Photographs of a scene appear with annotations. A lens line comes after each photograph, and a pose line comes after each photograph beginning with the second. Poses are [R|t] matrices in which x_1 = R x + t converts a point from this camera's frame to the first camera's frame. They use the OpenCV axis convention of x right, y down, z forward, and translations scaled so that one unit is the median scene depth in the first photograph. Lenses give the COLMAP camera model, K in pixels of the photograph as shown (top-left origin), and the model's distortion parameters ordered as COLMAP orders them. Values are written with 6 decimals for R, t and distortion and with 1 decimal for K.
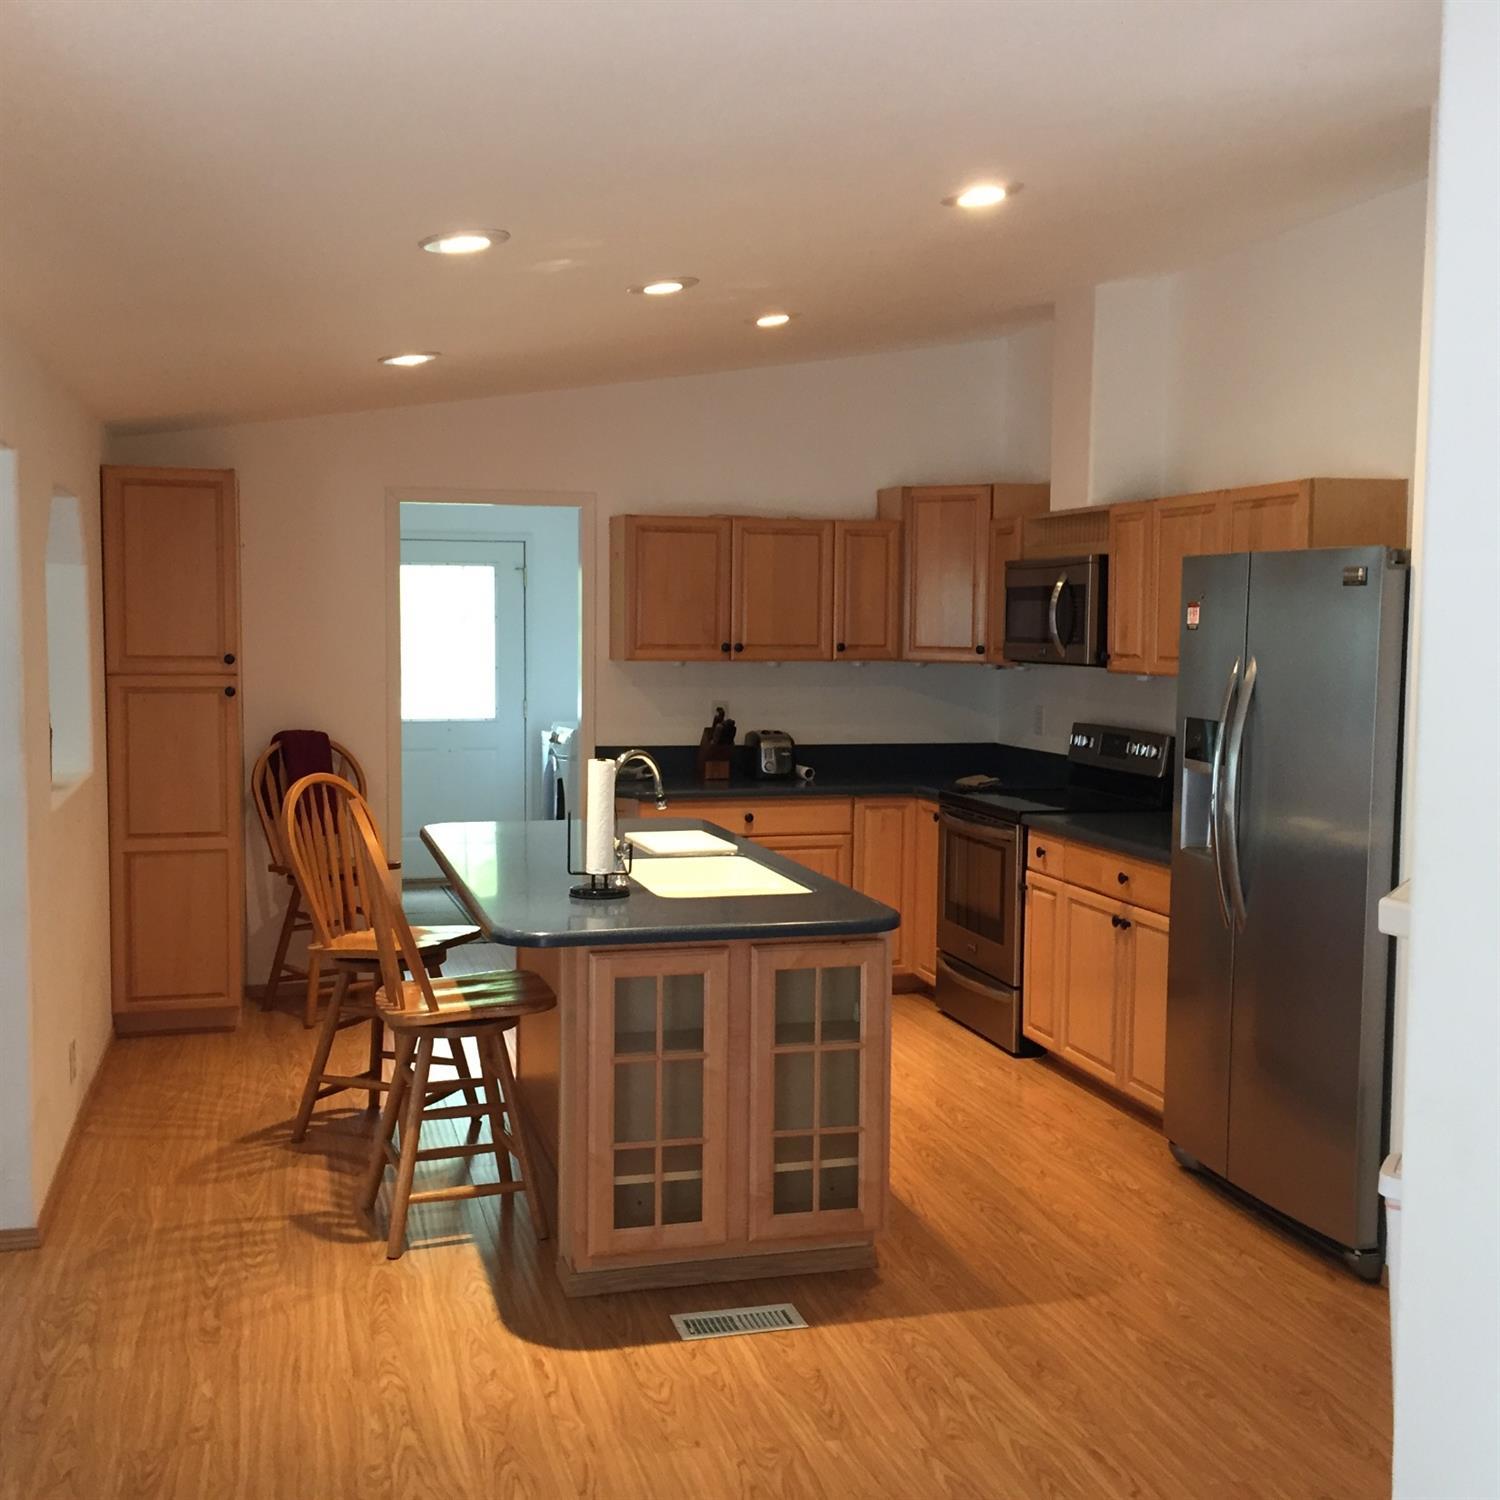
lens RADIAL K [[1732.9, 0, 744.7], [0, 1732.9, 741.8], [0, 0, 1]] dist [0.047378, 0.000000]
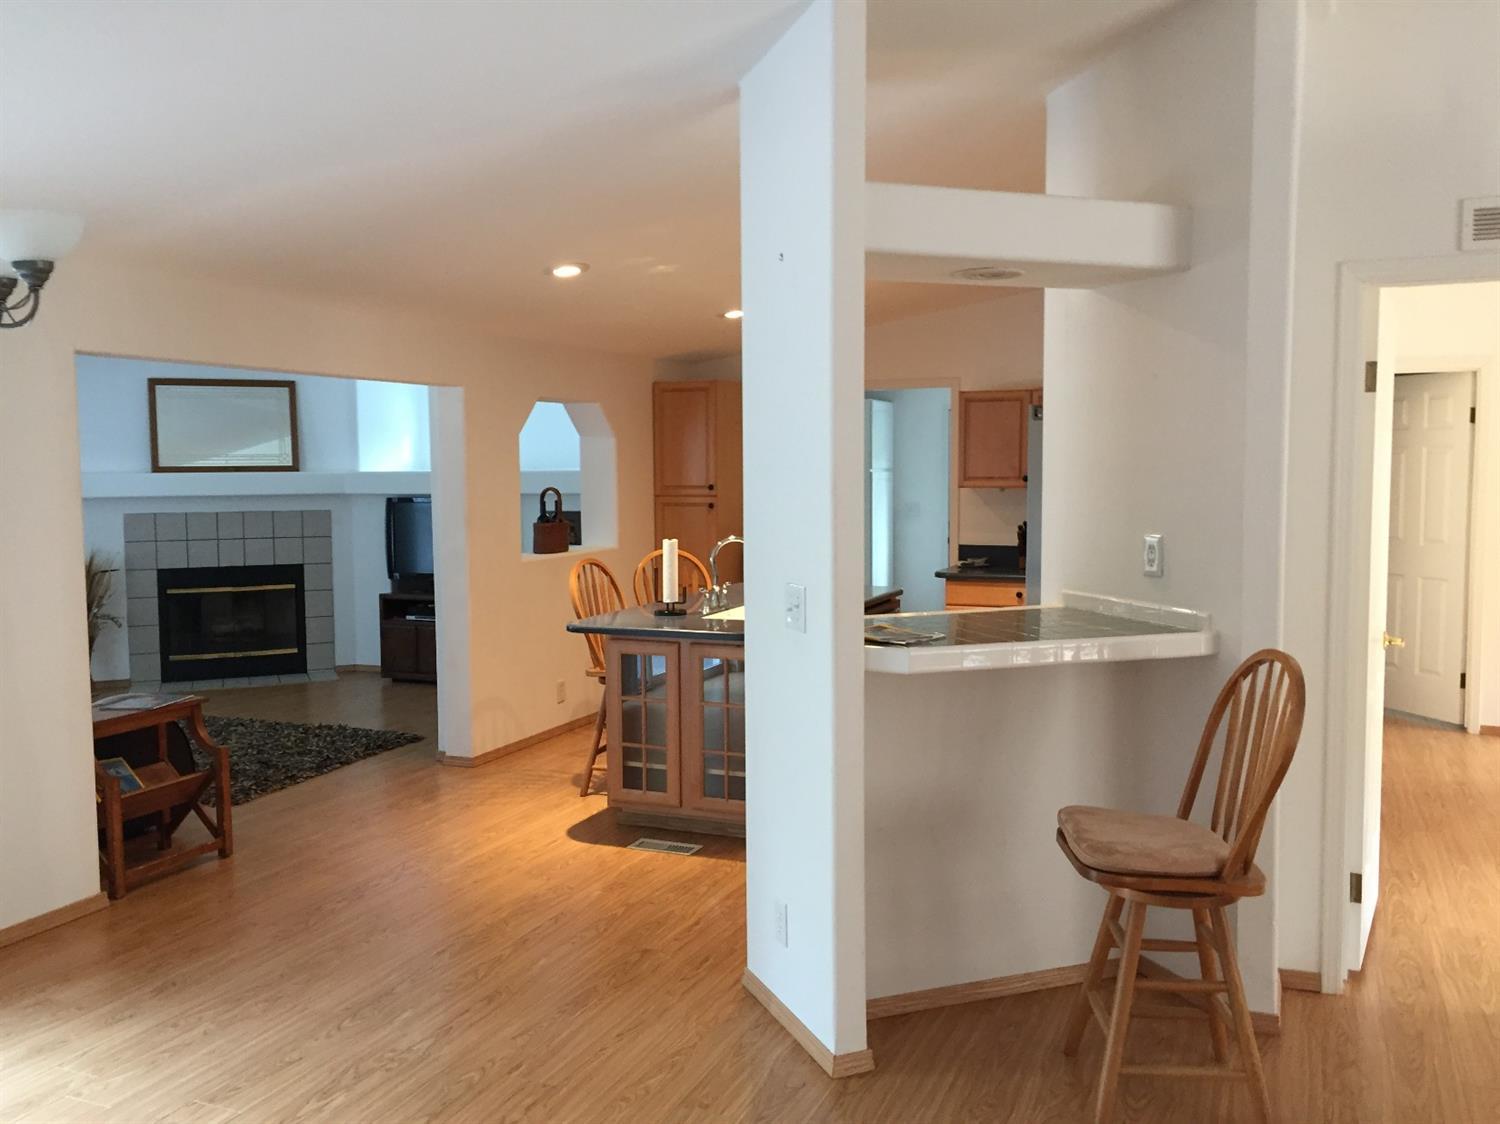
lens RADIAL K [[1273.1, 0, 739.6], [0, 1273.1, 576.3], [0, 0, 1]] dist [0.091123, -0.109380]
pose [[0.789807, 0.041416, -0.611956, 0.852829], [-0.029873, 0.999131, 0.029064, 0.007396], [0.612628, -0.004674, 0.790358, -0.013141]]
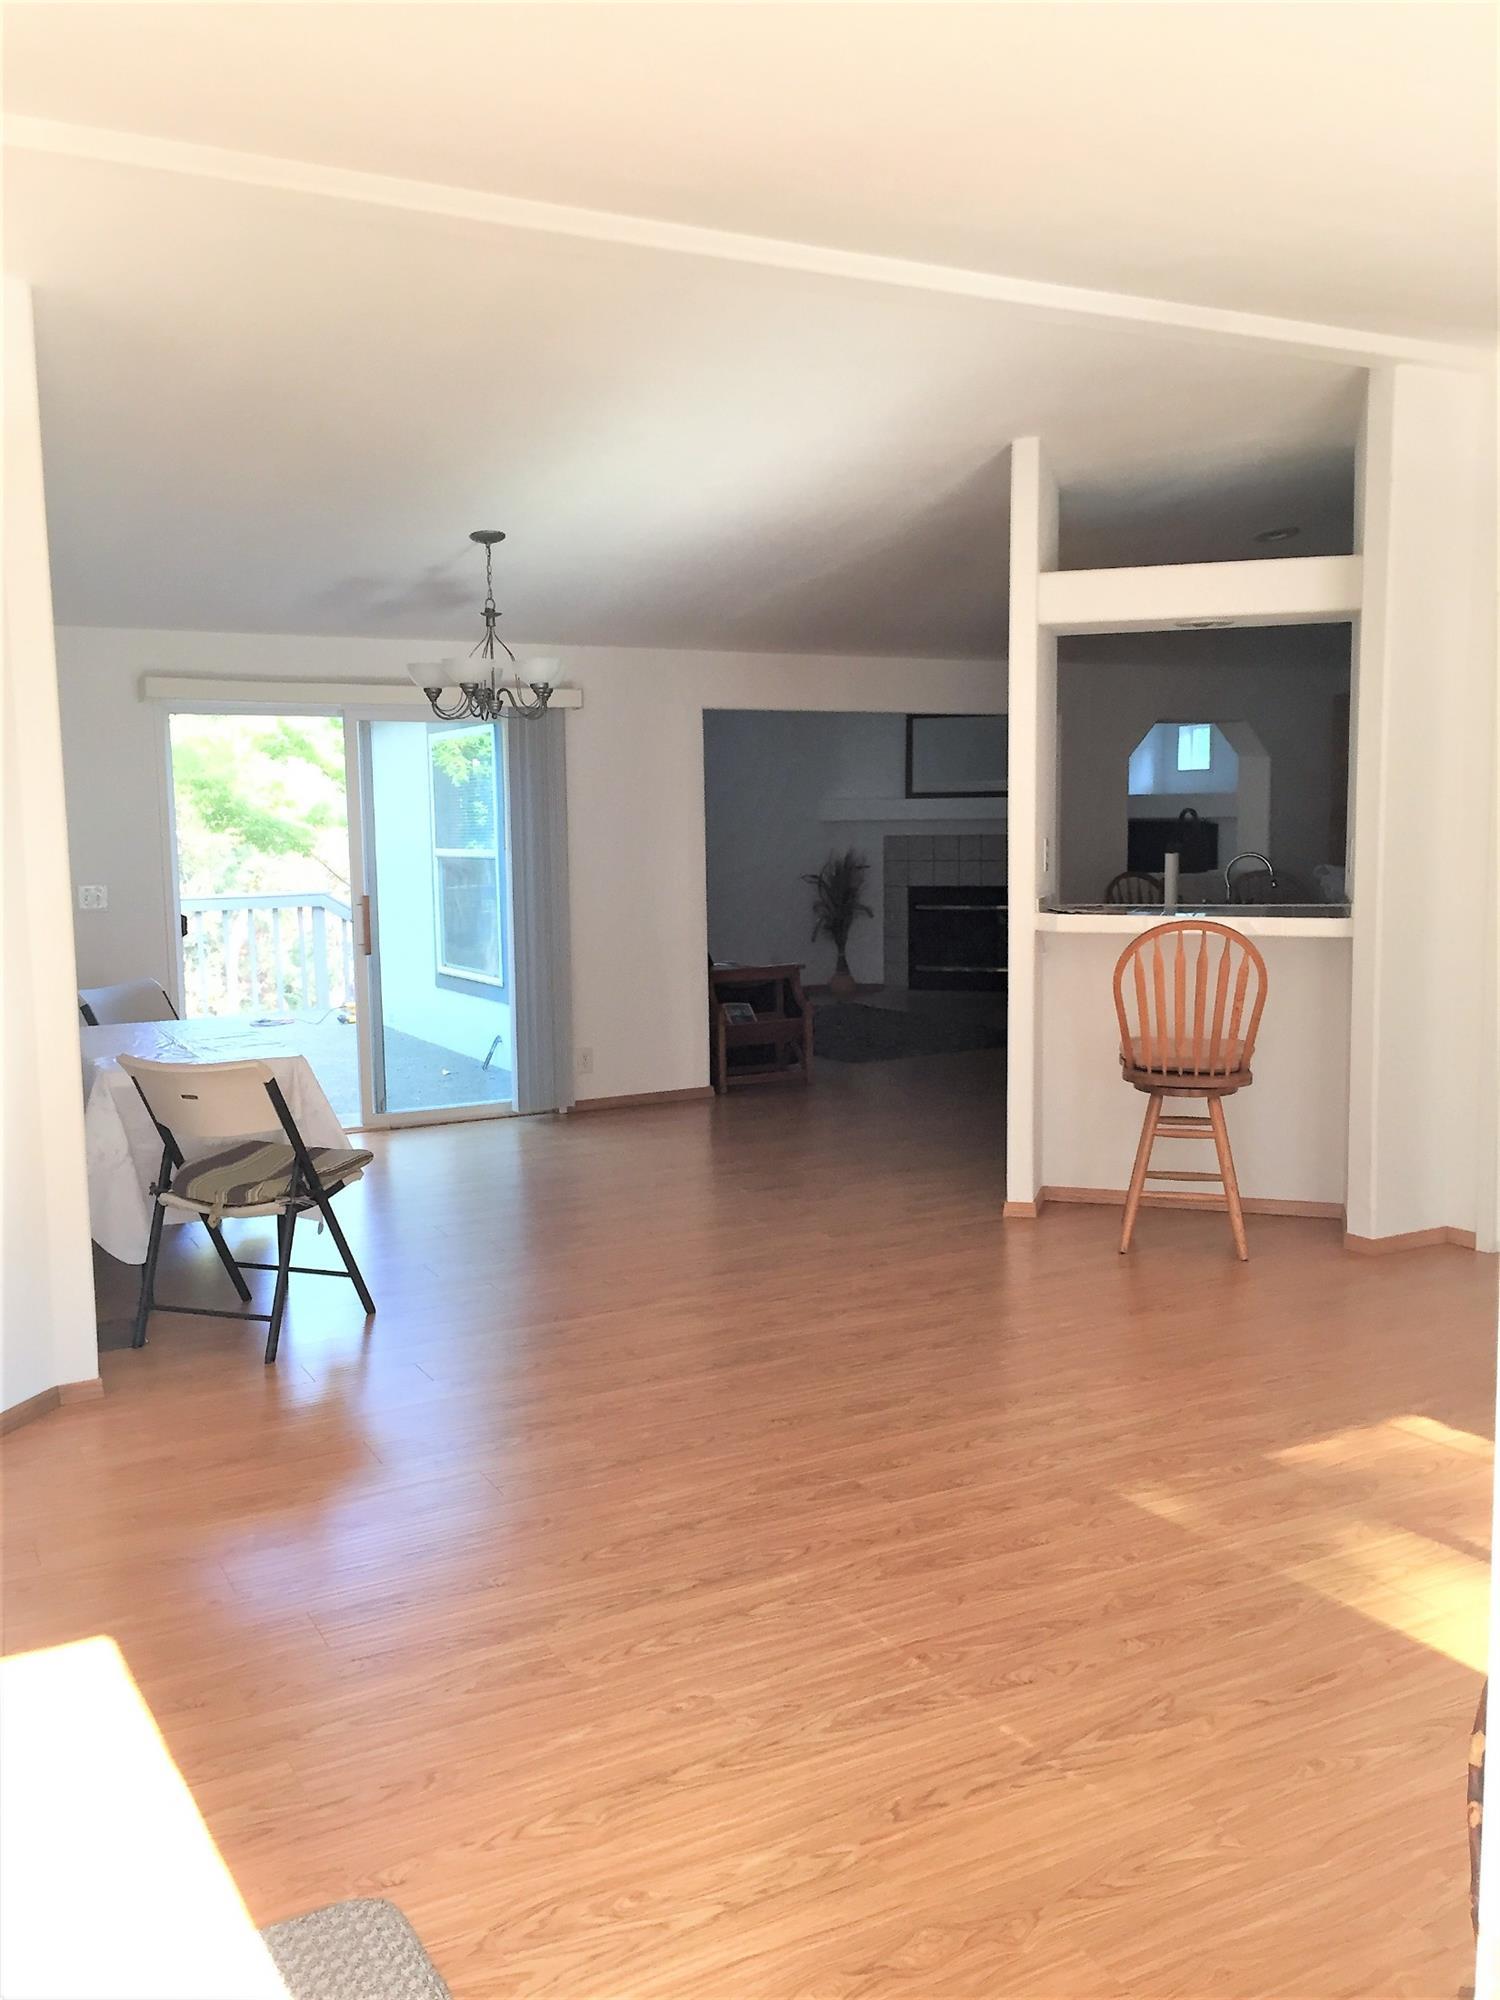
lens RADIAL K [[1697.4, 0, 760.5], [0, 1697.4, 995.6], [0, 0, 1]] dist [0.091123, -0.109380]
pose [[0.241416, 0.098425, -0.965417, 1.831500], [-0.057153, 0.994558, 0.087104, 0.032110], [0.968737, 0.034149, 0.245728, 0.079304]]
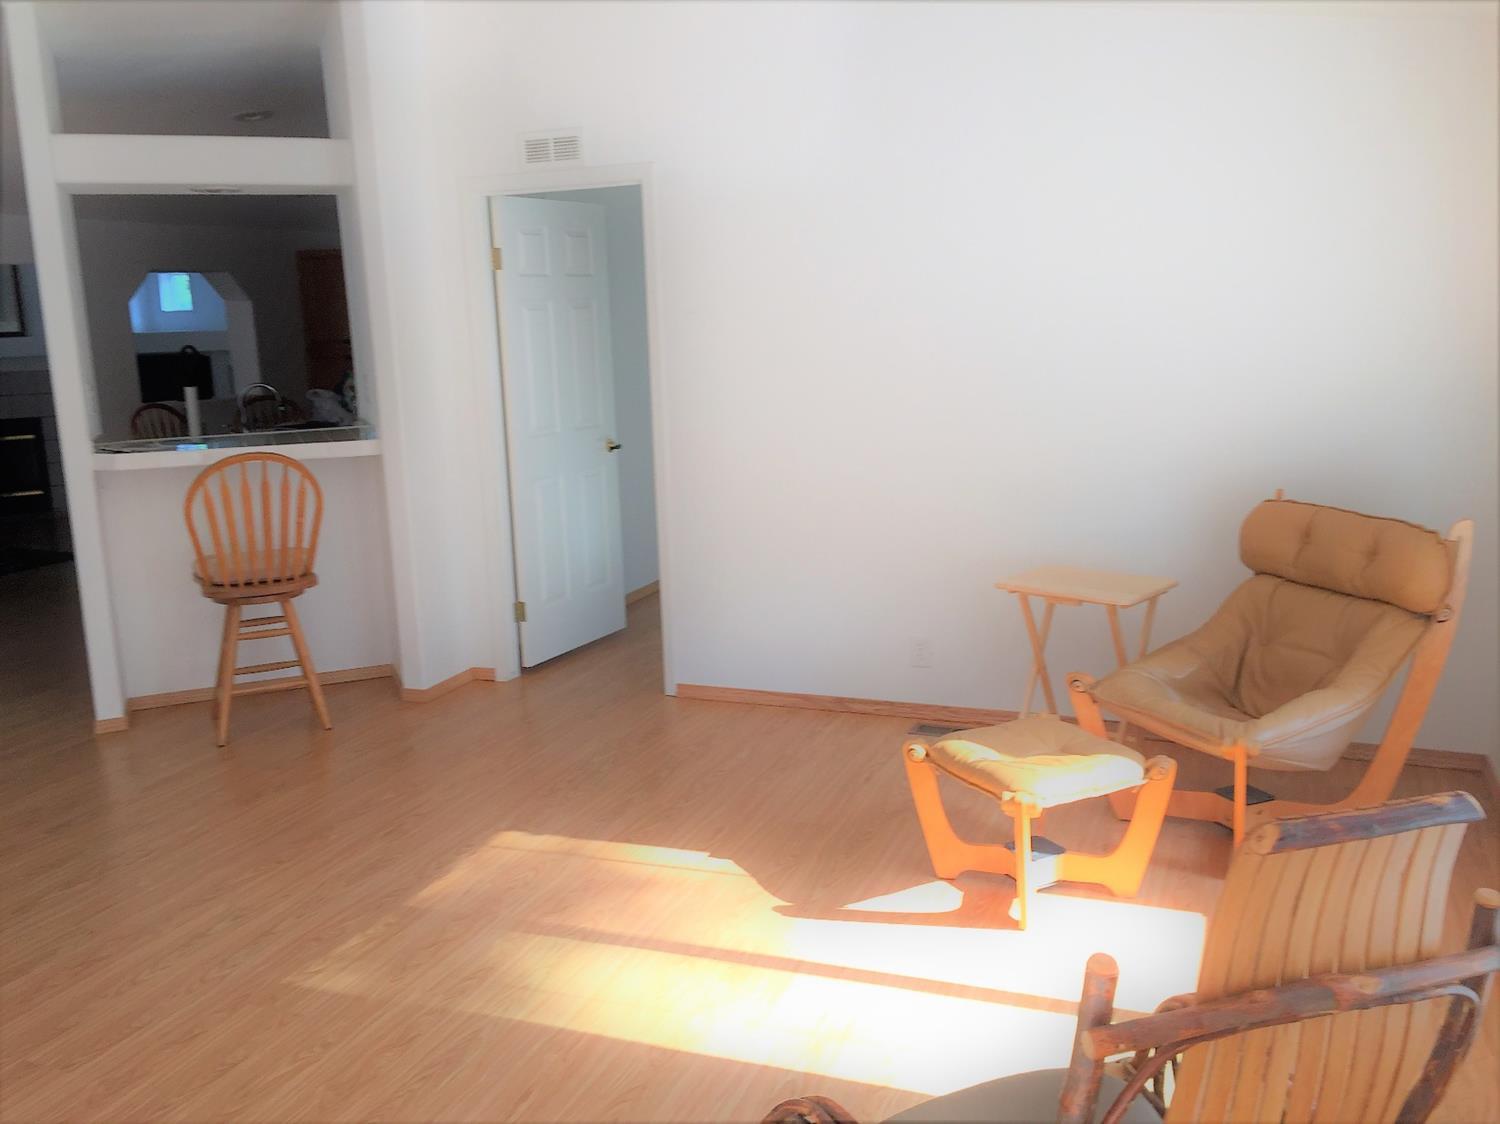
lens RADIAL K [[1273.1, 0, 748.7], [0, 1273.1, 549.5], [0, 0, 1]] dist [0.091123, -0.109380]
pose [[0.795687, 0.076703, -0.600832, 1.678107], [-0.001582, 0.992209, 0.124571, 0.011819], [0.605706, -0.098169, 0.789609, 0.078812]]
